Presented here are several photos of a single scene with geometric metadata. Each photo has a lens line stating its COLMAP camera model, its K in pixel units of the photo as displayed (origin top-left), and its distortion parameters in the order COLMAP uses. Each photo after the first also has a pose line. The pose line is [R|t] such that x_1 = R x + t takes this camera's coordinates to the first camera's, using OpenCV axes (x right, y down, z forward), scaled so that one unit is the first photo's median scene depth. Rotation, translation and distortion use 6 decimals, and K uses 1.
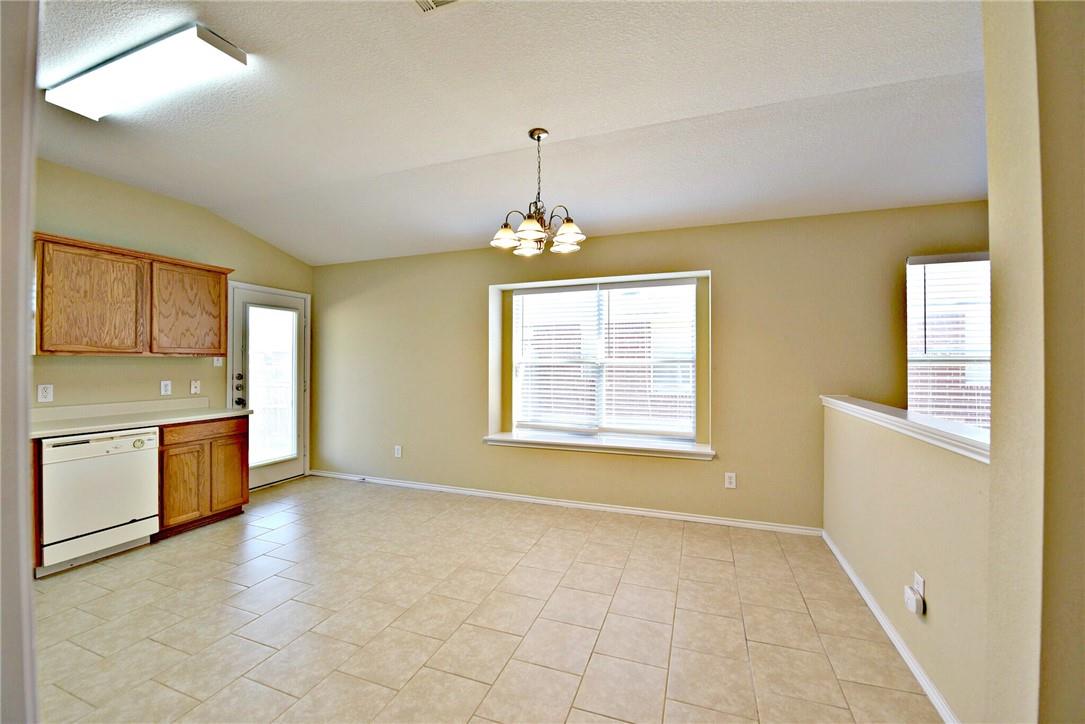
lens RADIAL K [[431.7, 0, 546.0], [0, 431.7, 360.2], [0, 0, 1]] dist [-0.017294, -0.001389]
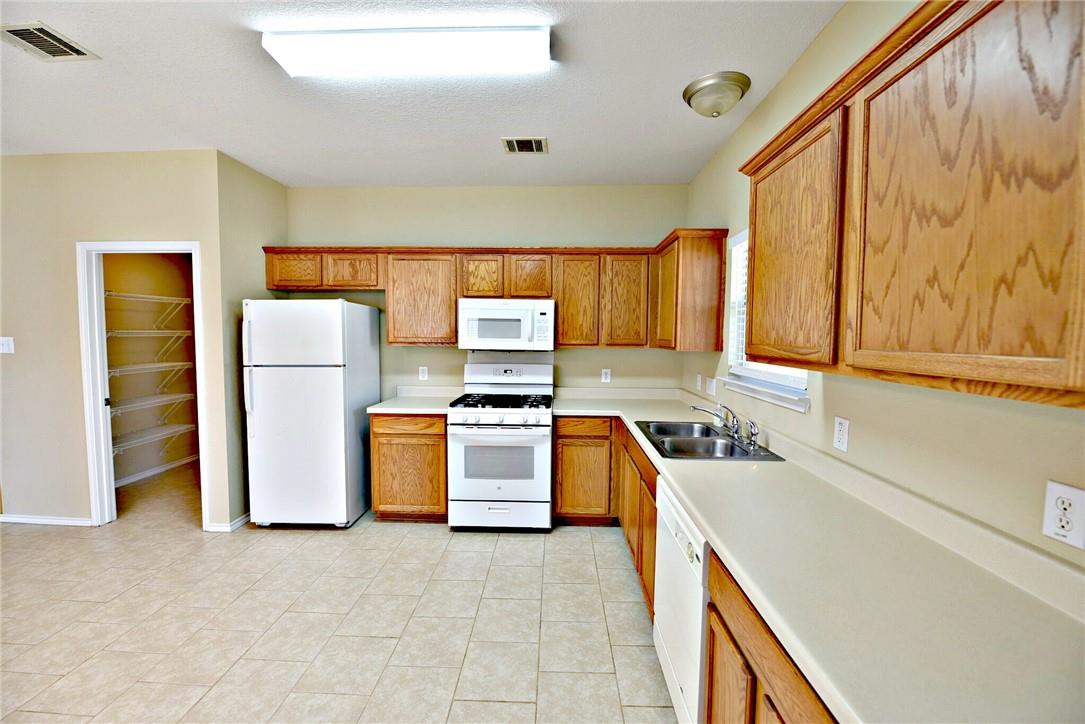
lens RADIAL K [[431.7, 0, 545.9], [0, 431.7, 360.9], [0, 0, 1]] dist [-0.017294, -0.001389]
pose [[-0.949147, 0.009469, -0.314690, -0.556763], [-0.008800, 0.998359, 0.056581, -0.036386], [0.314709, 0.056472, -0.947507, 1.179497]]
